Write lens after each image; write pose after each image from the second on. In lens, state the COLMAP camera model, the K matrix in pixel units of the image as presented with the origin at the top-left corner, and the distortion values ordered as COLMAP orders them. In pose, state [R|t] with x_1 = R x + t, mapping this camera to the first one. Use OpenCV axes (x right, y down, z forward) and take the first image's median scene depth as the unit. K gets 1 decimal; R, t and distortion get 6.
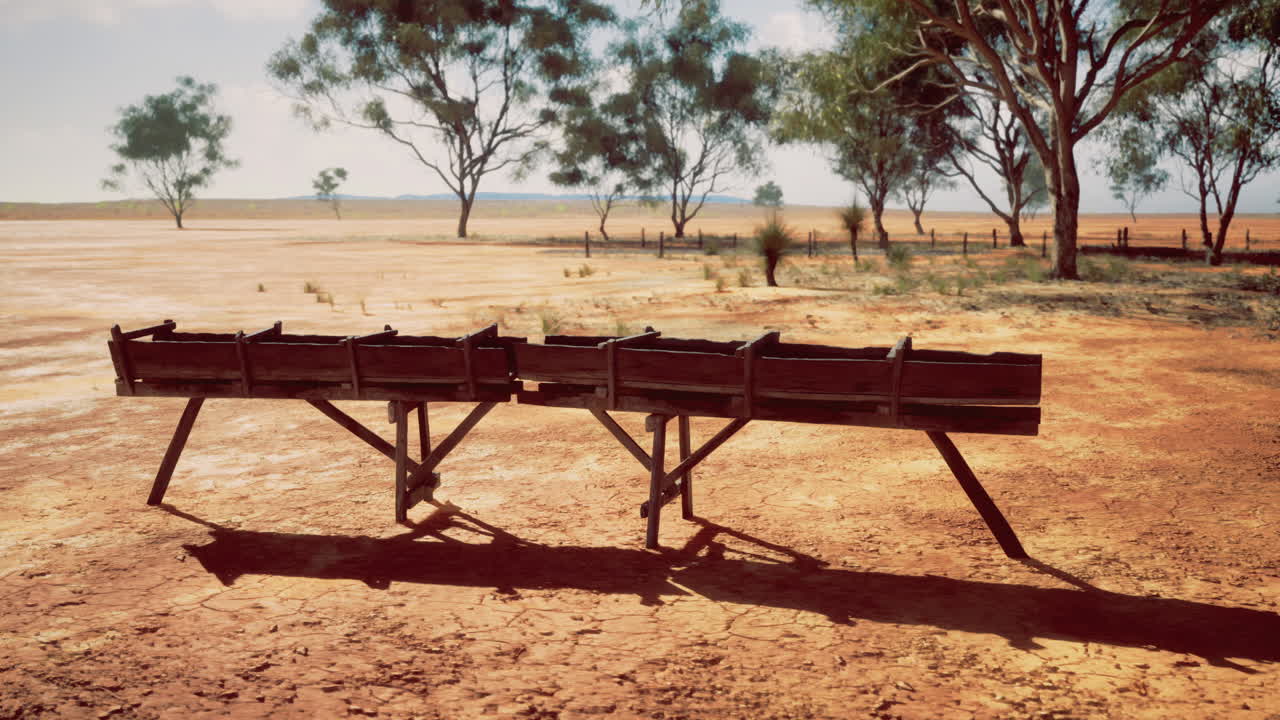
lens RADIAL K [[8677.0, 0, 640.0], [0, 8677.0, 360.0], [0, 0, 1]] dist [-0.062508, -5.723014]
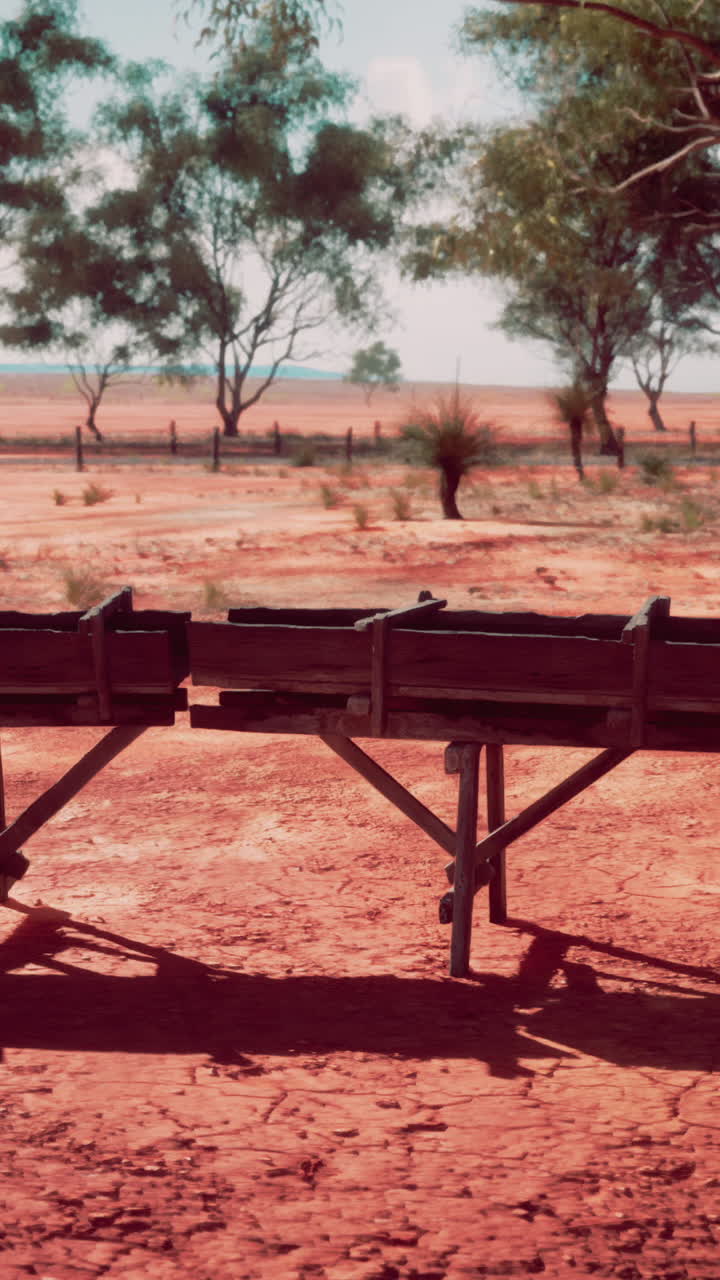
lens RADIAL K [[8677.0, 0, 360.0], [0, 8677.0, 640.0], [0, 0, 1]] dist [-0.062508, -5.723014]
pose [[0.859614, -0.013080, 0.510777, -0.293062], [0.008912, 0.999904, 0.010607, -0.006654], [-0.510867, -0.004566, 0.859648, 0.499979]]
